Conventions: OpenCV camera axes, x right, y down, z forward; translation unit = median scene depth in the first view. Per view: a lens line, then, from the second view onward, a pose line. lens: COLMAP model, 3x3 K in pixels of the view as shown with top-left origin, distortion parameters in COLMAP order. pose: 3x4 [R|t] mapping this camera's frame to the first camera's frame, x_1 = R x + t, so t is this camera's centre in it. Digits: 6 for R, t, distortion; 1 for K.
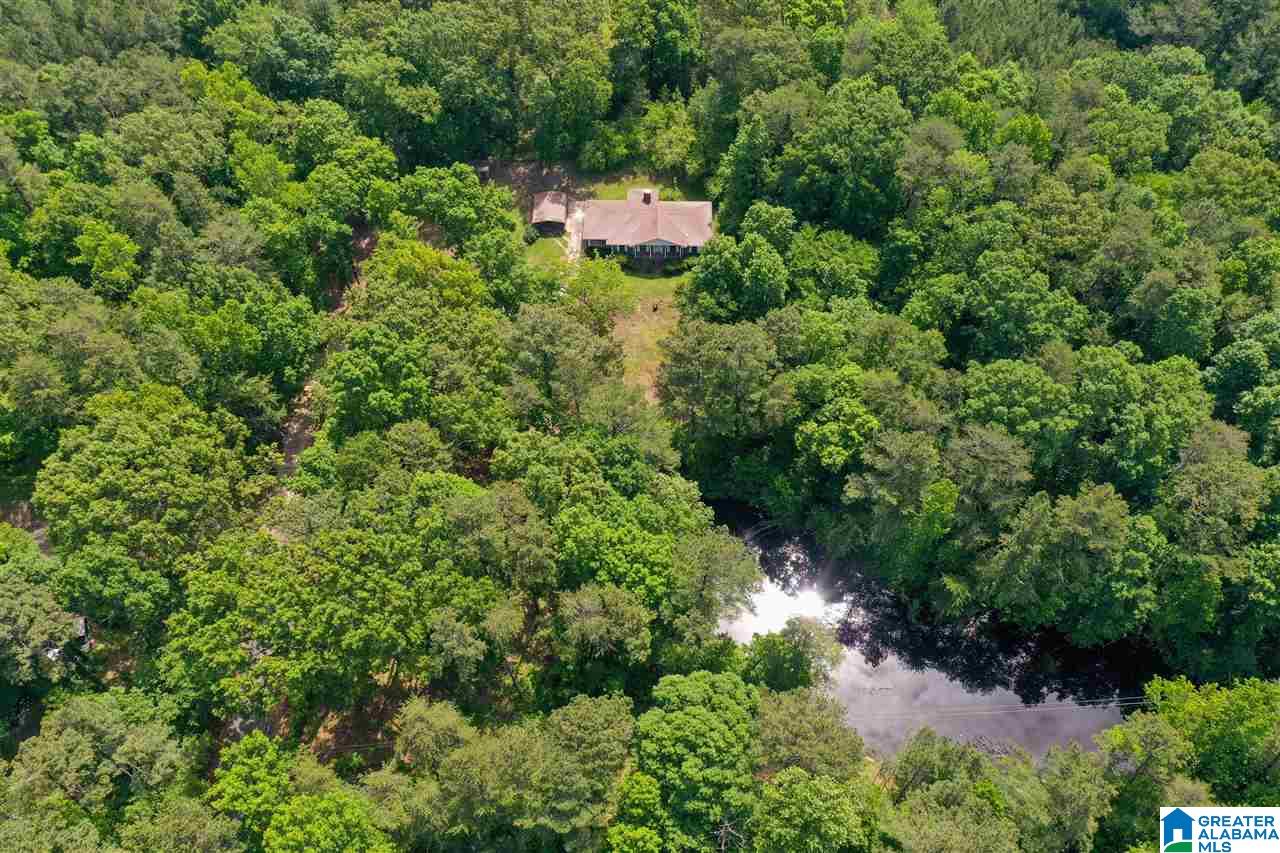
lens RADIAL K [[1029.2, 0, 631.4], [0, 1029.2, 455.6], [0, 0, 1]] dist [-0.006913, -0.000384]
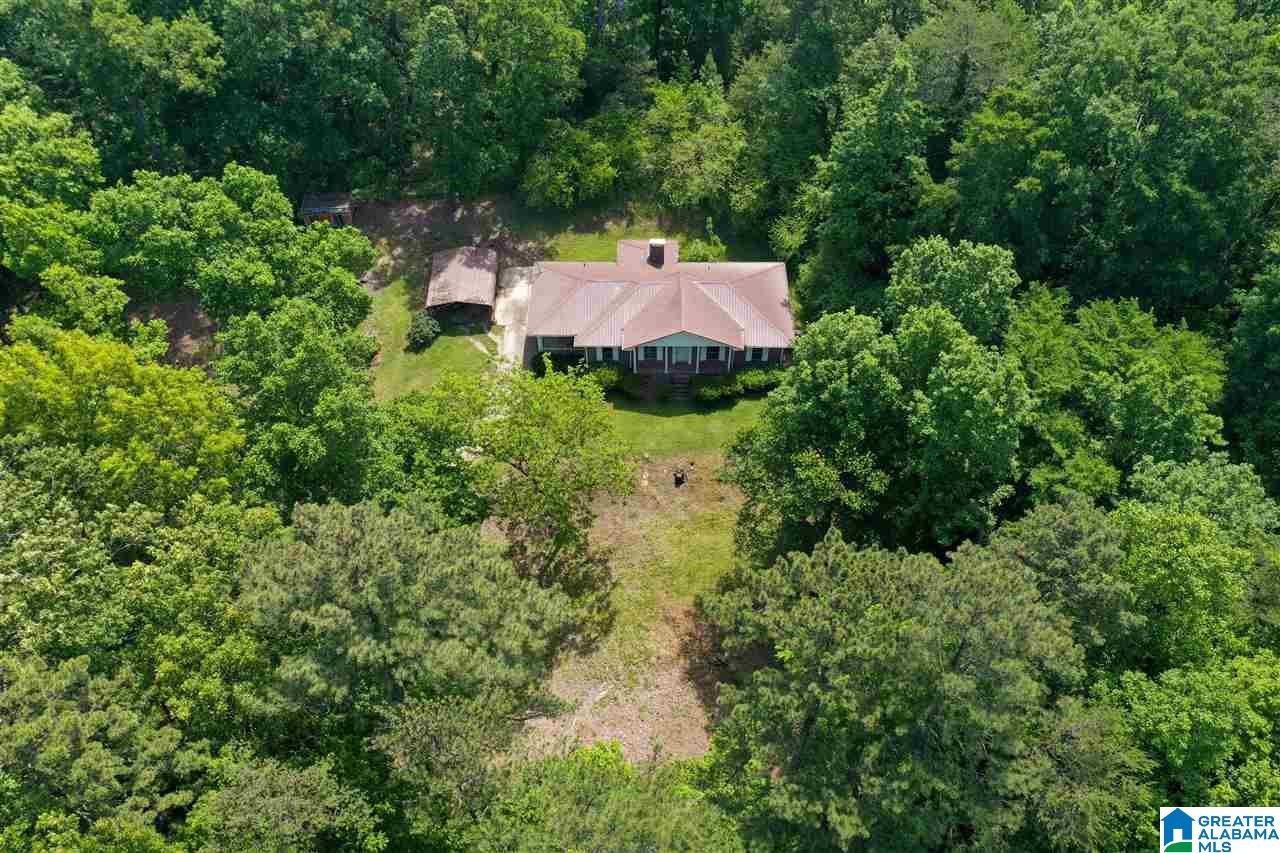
lens RADIAL K [[1018.1, 0, 640.0], [0, 1018.1, 426.5], [0, 0, 1]] dist [0.007230, 0.003779]
pose [[0.999763, -0.010538, 0.019026, -0.003065], [0.013237, 0.988928, -0.147807, -0.097493], [-0.017258, 0.148024, 0.988833, 0.535757]]
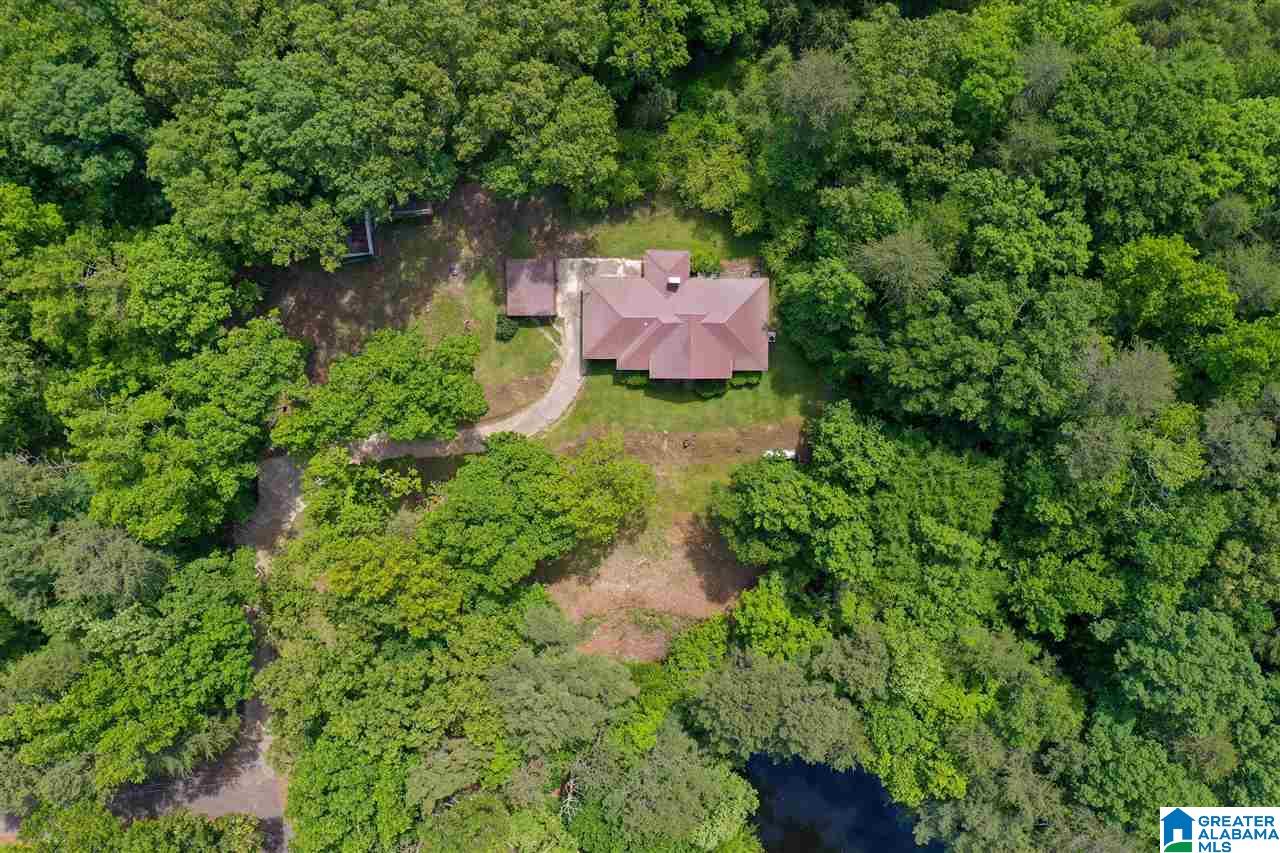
lens RADIAL K [[1018.1, 0, 640.0], [0, 1018.1, 426.5], [0, 0, 1]] dist [0.007230, 0.003779]
pose [[0.999655, -0.026155, -0.002483, -0.007885], [0.022287, 0.794157, 0.607304, -0.593964], [-0.013912, -0.607150, 0.794466, 0.421788]]
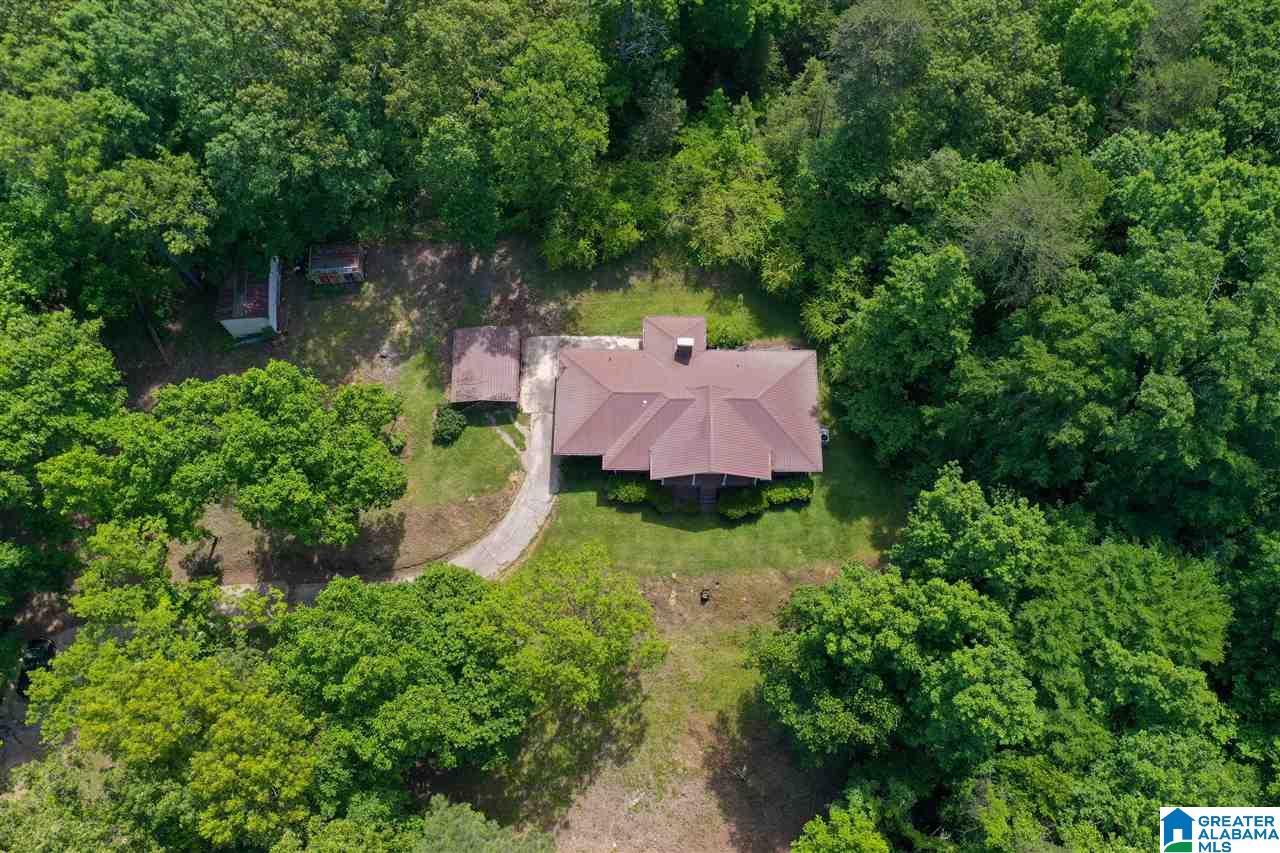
lens RADIAL K [[1018.1, 0, 640.0], [0, 1018.1, 426.5], [0, 0, 1]] dist [0.007230, 0.003779]
pose [[0.999795, -0.018481, 0.008268, -0.010417], [0.016182, 0.974851, 0.222270, -0.329289], [-0.012168, -0.222091, 0.974950, 0.536444]]
